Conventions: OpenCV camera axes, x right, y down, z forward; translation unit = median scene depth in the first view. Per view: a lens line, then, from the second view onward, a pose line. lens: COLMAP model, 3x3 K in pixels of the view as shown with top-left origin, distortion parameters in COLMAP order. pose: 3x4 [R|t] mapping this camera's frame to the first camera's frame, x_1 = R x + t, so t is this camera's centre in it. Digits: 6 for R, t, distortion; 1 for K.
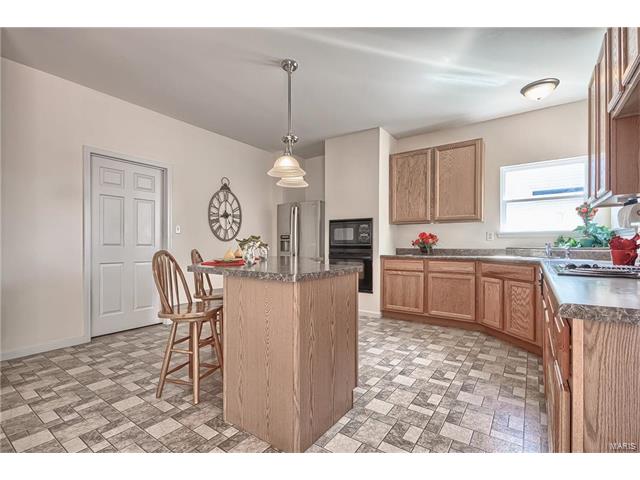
lens RADIAL K [[298.2, 0, 315.7], [0, 298.2, 242.7], [0, 0, 1]] dist [0.007029, 0.001093]
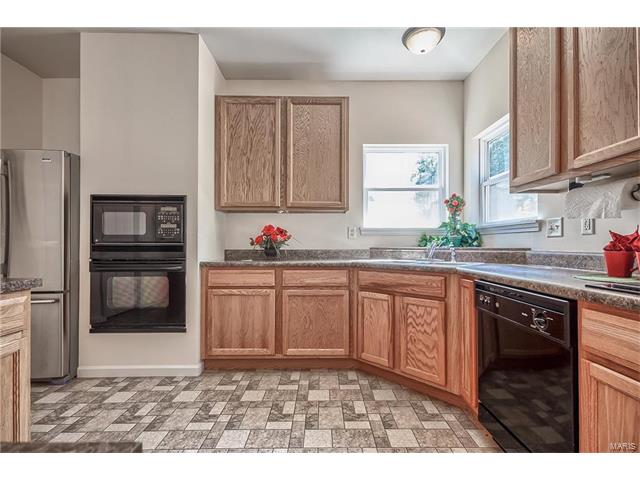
lens RADIAL K [[298.2, 0, 323.0], [0, 298.2, 244.6], [0, 0, 1]] dist [0.007029, 0.001093]
pose [[0.807888, -0.001043, 0.589335, 0.077314], [-0.003463, 0.999973, 0.006516, 0.003741], [-0.589326, -0.007305, 0.807862, 0.443745]]
